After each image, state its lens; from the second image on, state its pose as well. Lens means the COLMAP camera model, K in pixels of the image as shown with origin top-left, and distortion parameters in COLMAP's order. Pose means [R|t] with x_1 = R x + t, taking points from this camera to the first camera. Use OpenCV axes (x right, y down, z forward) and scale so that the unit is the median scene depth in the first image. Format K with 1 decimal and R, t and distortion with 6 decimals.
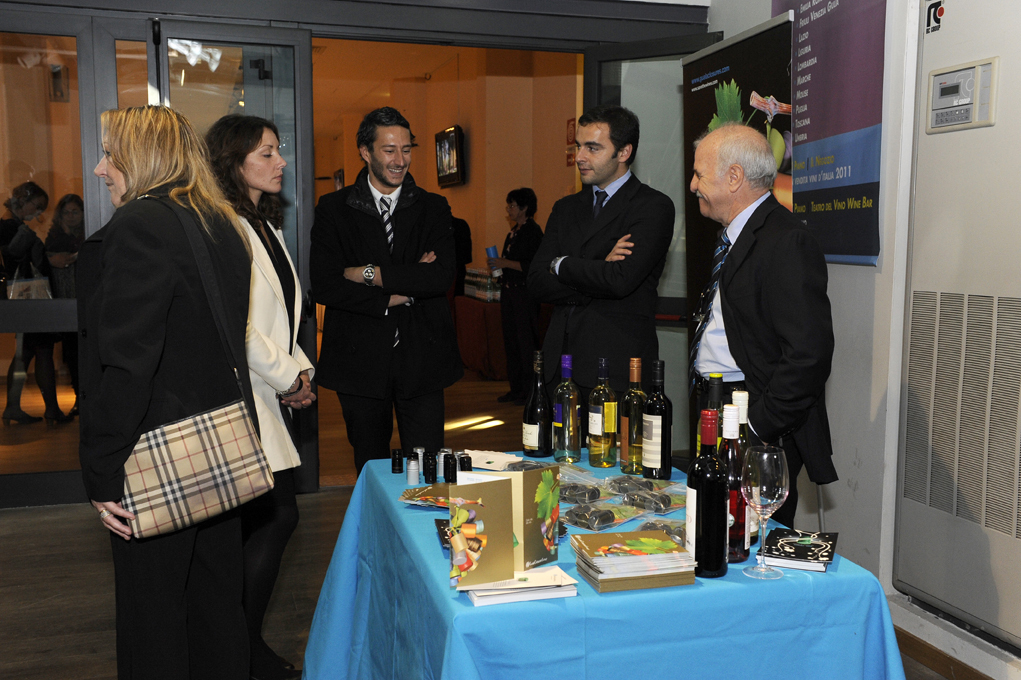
lens RADIAL K [[1038.8, 0, 511.9], [0, 1038.8, 340.0], [0, 0, 1]] dist [0.020051, 0.000000]
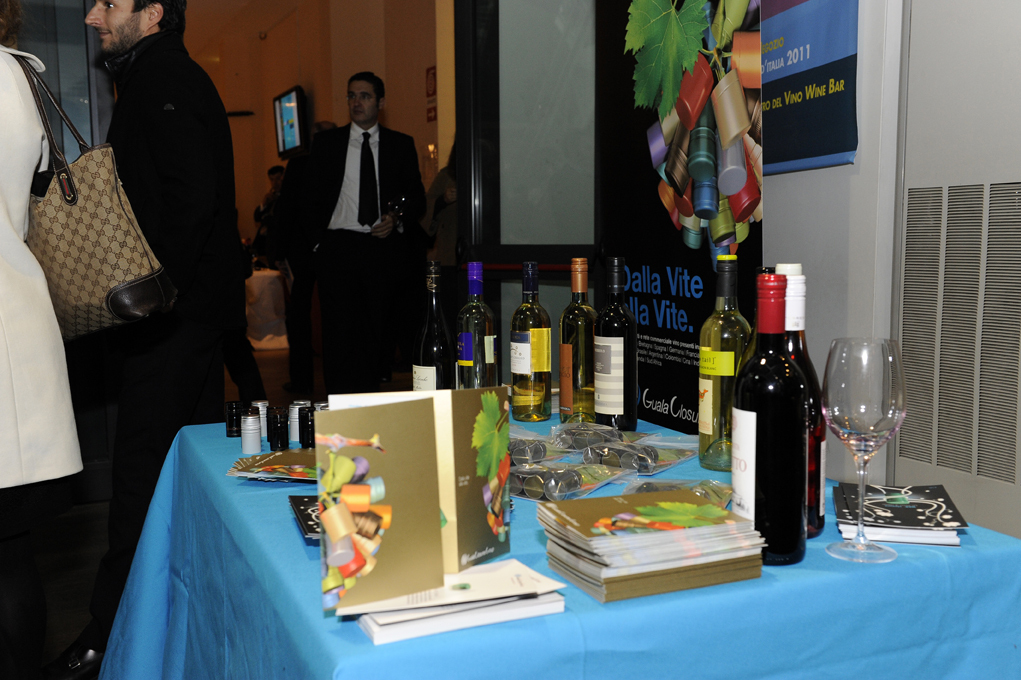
lens RADIAL K [[1103.6, 0, 510.4], [0, 1103.6, 343.7], [0, 0, 1]] dist [0.031437, 0.000000]
pose [[0.991047, -0.030407, 0.130001, -0.030502], [0.029573, 0.999528, 0.008345, 0.091854], [-0.130194, -0.004426, 0.991479, 0.393538]]
